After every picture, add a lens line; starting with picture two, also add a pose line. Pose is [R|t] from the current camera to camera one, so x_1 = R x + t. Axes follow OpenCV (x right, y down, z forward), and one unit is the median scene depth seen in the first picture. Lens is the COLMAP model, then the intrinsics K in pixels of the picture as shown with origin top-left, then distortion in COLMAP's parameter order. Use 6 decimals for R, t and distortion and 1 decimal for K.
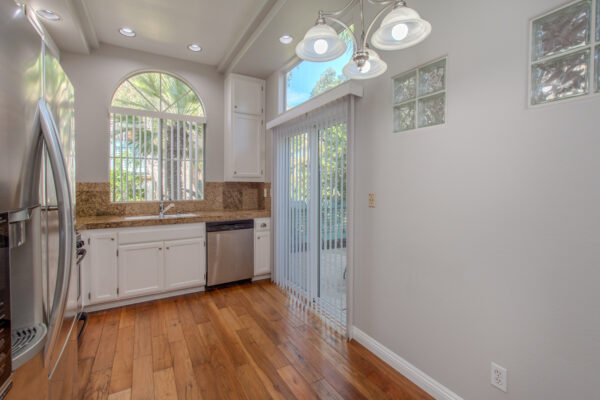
lens RADIAL K [[276.0, 0, 313.4], [0, 276.0, 186.6], [0, 0, 1]] dist [0.001034, -0.002364]
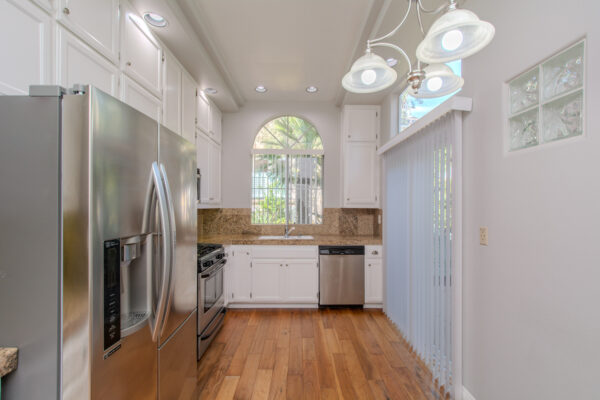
lens RADIAL K [[276.0, 0, 303.3], [0, 276.0, 202.5], [0, 0, 1]] dist [0.001034, -0.002364]
pose [[0.861949, -0.000345, -0.506995, 0.127913], [-0.012180, 0.999697, -0.021386, -0.019549], [0.506849, 0.024609, 0.861684, 0.026742]]
